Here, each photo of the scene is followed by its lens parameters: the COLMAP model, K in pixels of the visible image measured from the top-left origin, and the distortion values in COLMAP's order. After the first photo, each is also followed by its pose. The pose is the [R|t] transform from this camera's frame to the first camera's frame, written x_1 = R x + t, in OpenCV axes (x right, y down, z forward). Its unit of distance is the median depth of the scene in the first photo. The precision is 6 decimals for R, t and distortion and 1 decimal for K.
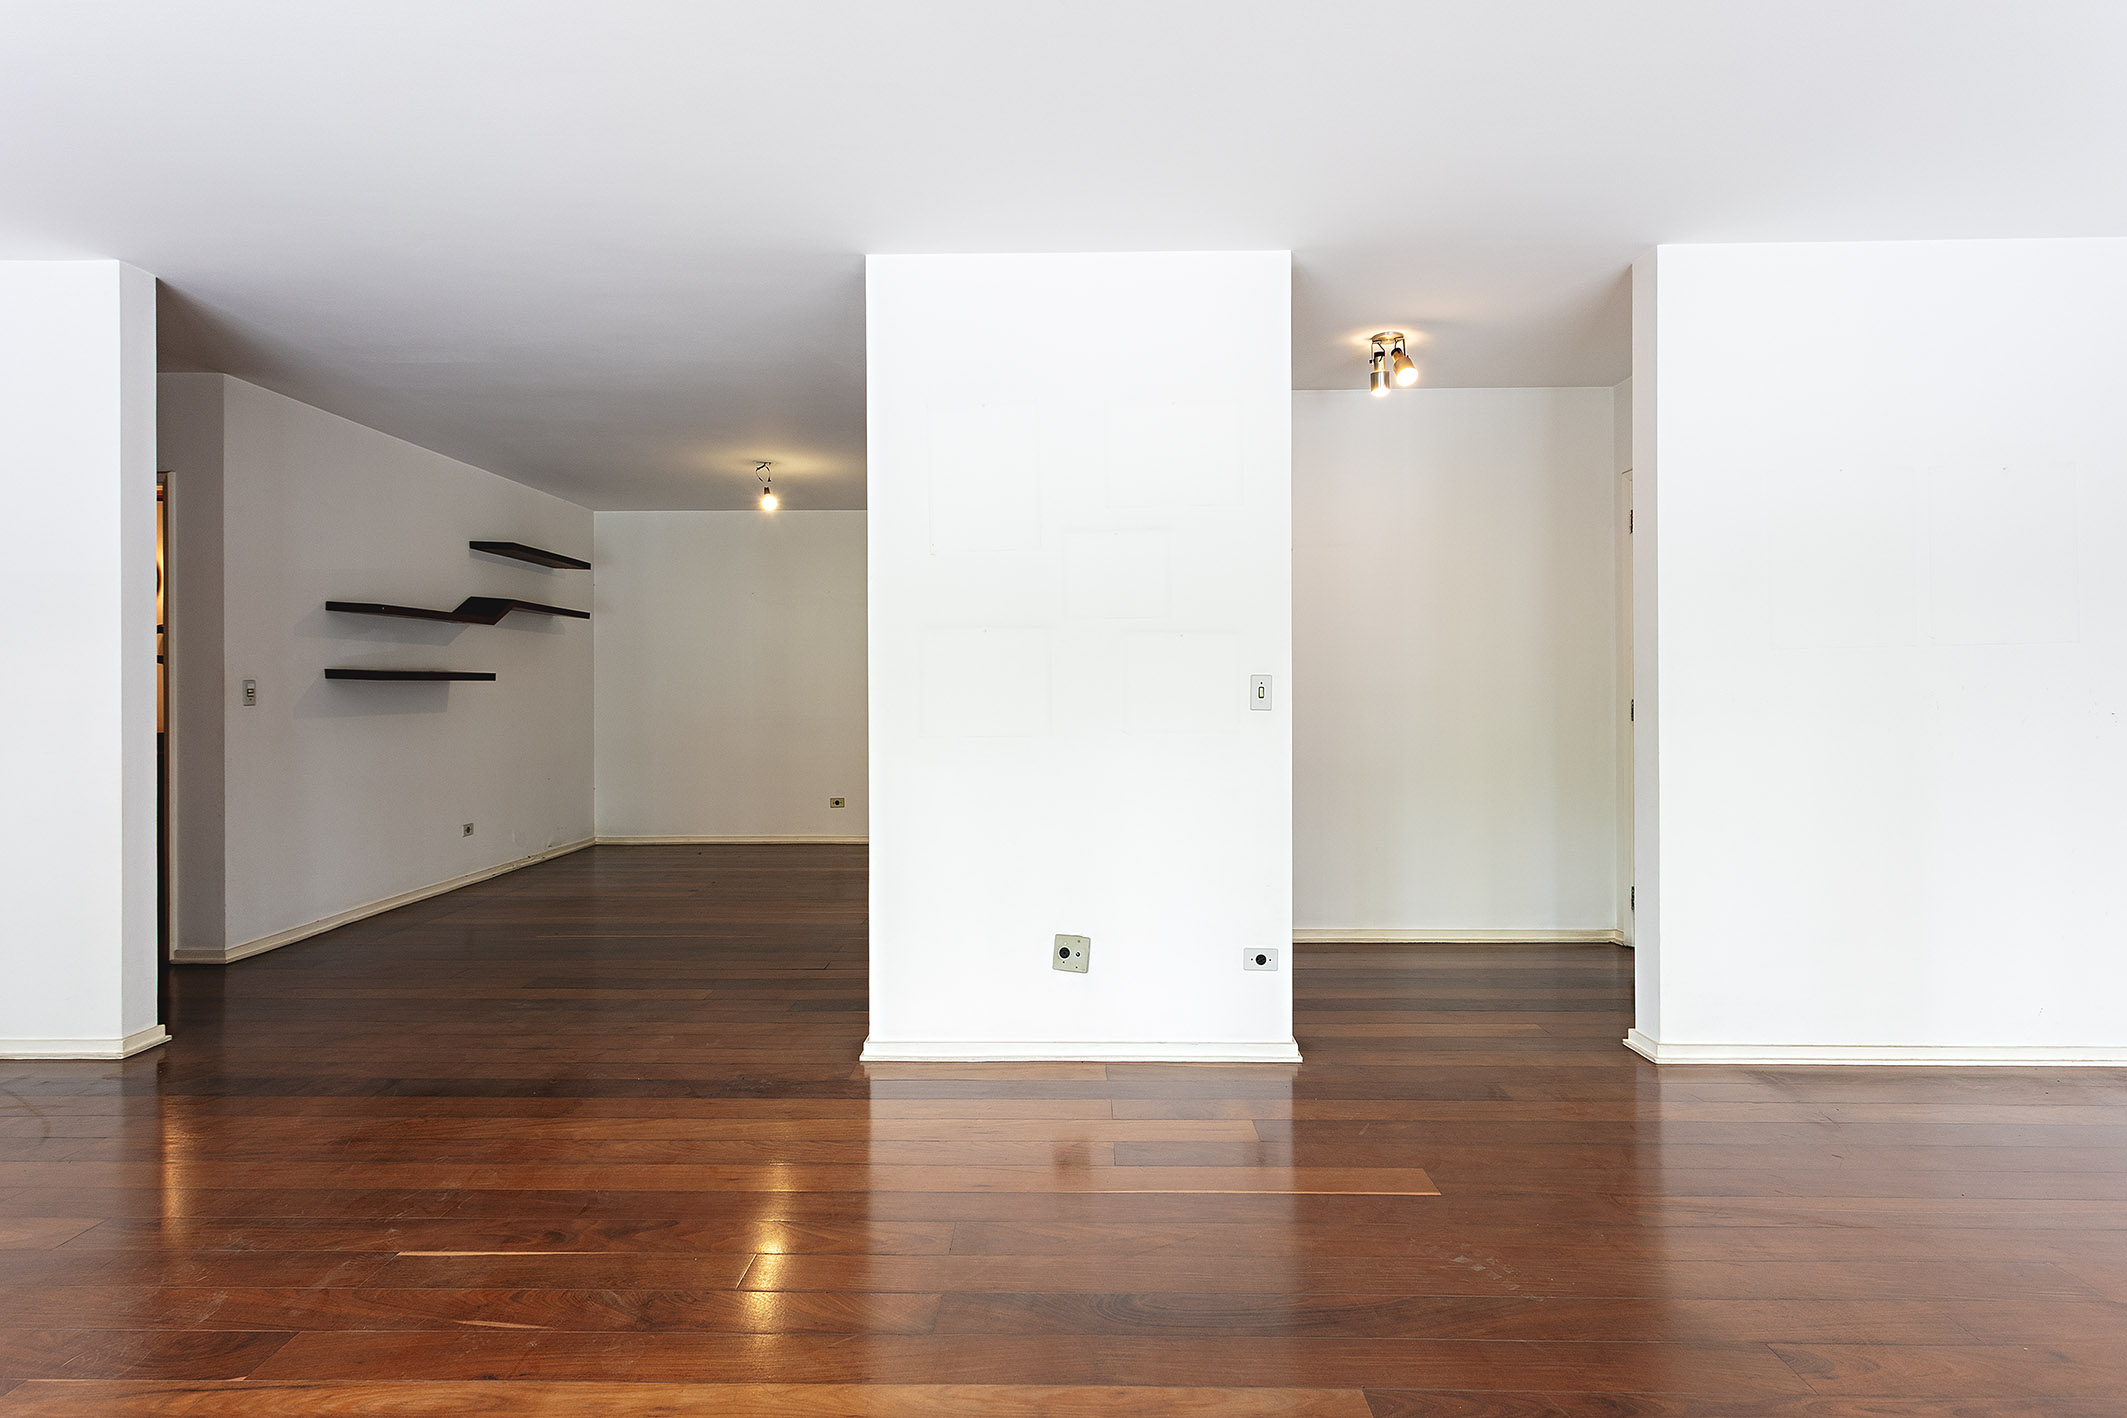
lens RADIAL K [[1114.0, 0, 1033.9], [0, 1114.0, 668.1], [0, 0, 1]] dist [-0.014688, 0.018464]
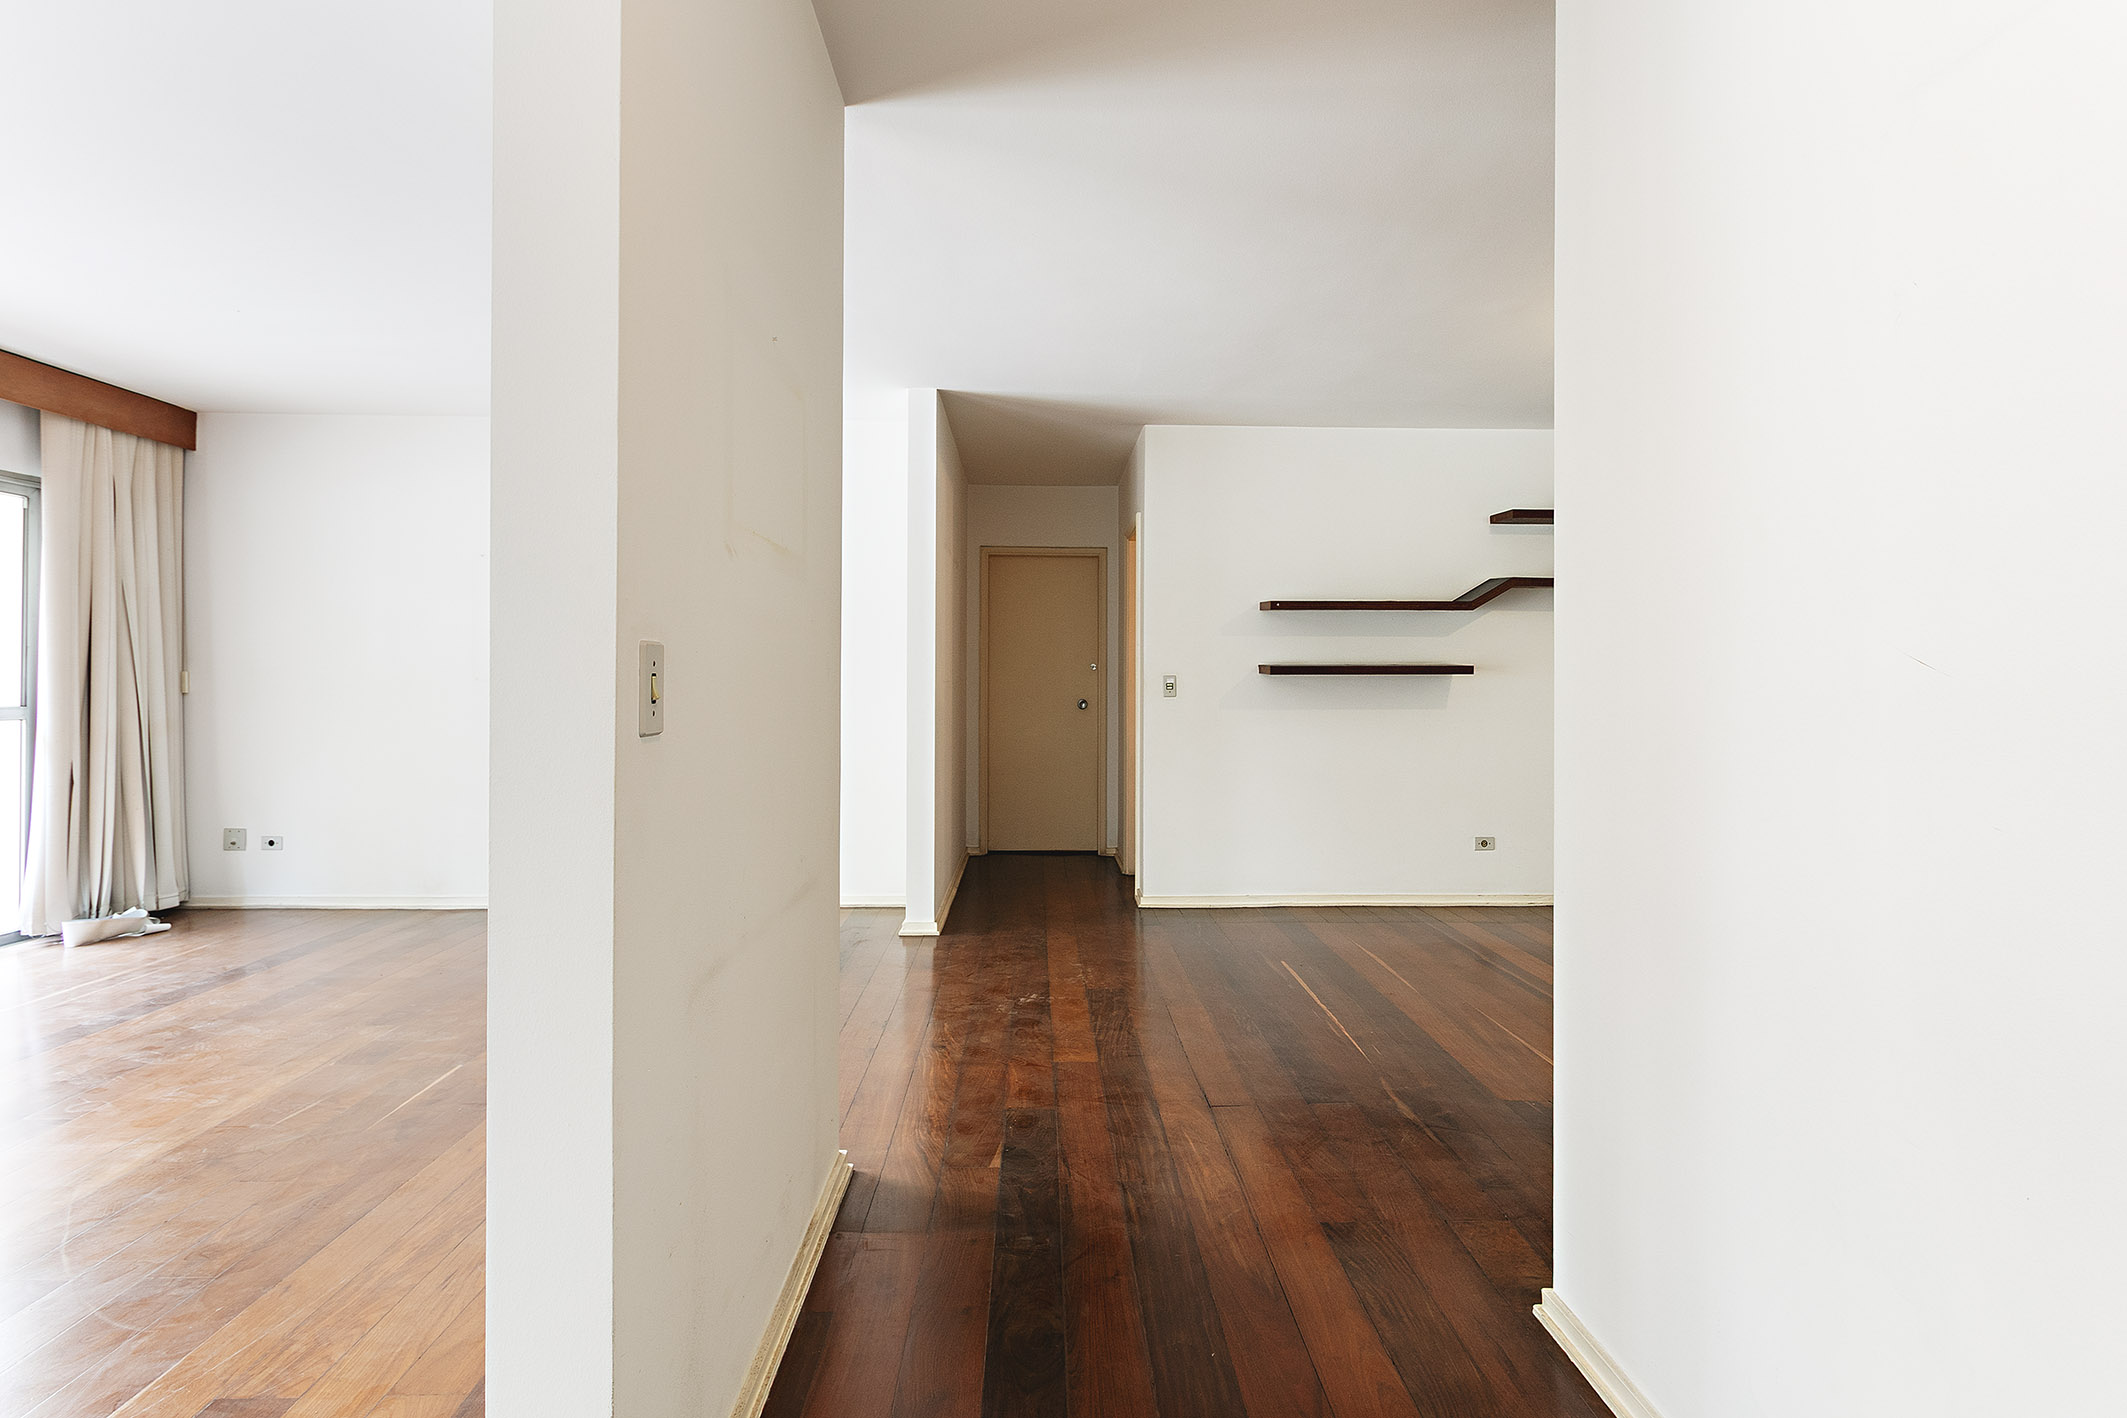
lens RADIAL K [[1114.0, 0, 1033.9], [0, 1114.0, 668.1], [0, 0, 1]] dist [-0.014688, 0.018464]
pose [[0.082114, -0.003868, -0.996615, 0.671566], [0.009189, 0.999953, -0.003123, 0.008782], [0.996581, -0.008901, 0.082146, 1.143909]]
